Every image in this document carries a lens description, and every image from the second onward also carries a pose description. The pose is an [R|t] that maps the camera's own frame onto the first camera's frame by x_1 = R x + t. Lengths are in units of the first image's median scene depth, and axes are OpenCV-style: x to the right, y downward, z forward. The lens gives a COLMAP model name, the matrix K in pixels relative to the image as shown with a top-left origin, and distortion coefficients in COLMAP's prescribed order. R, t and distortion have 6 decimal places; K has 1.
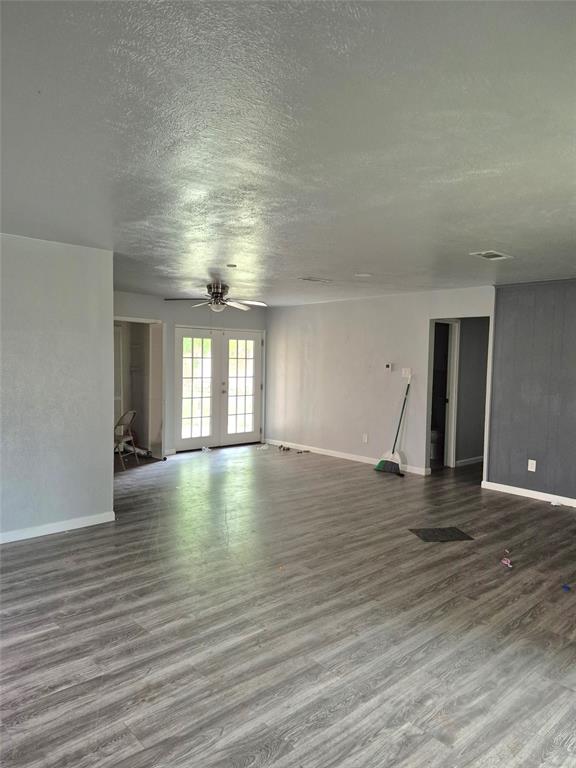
lens RADIAL K [[525.1, 0, 289.7], [0, 525.1, 383.4], [0, 0, 1]] dist [0.039551, -0.012951]
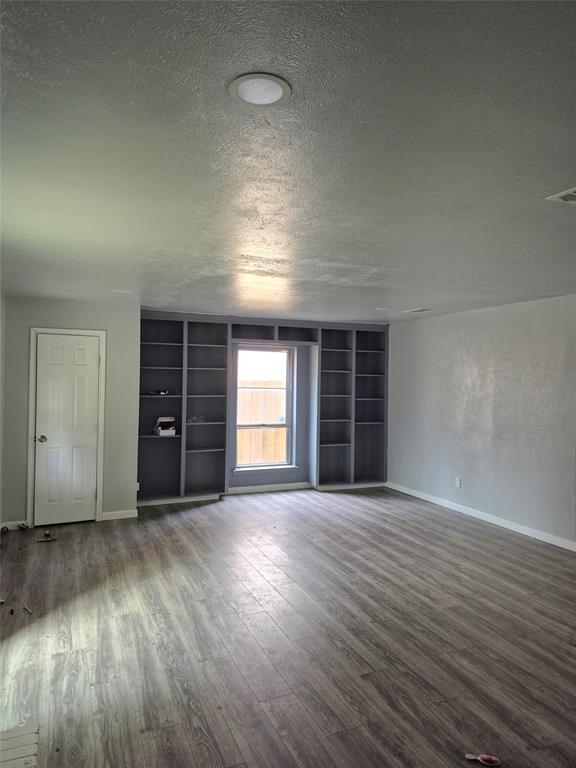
lens RADIAL K [[525.1, 0, 289.5], [0, 525.1, 382.6], [0, 0, 1]] dist [0.039551, -0.012951]
pose [[-0.311489, -0.014959, -0.950132, 1.160516], [-0.074512, 0.997182, 0.008729, -0.047913], [0.947324, 0.073515, -0.311726, 1.099681]]
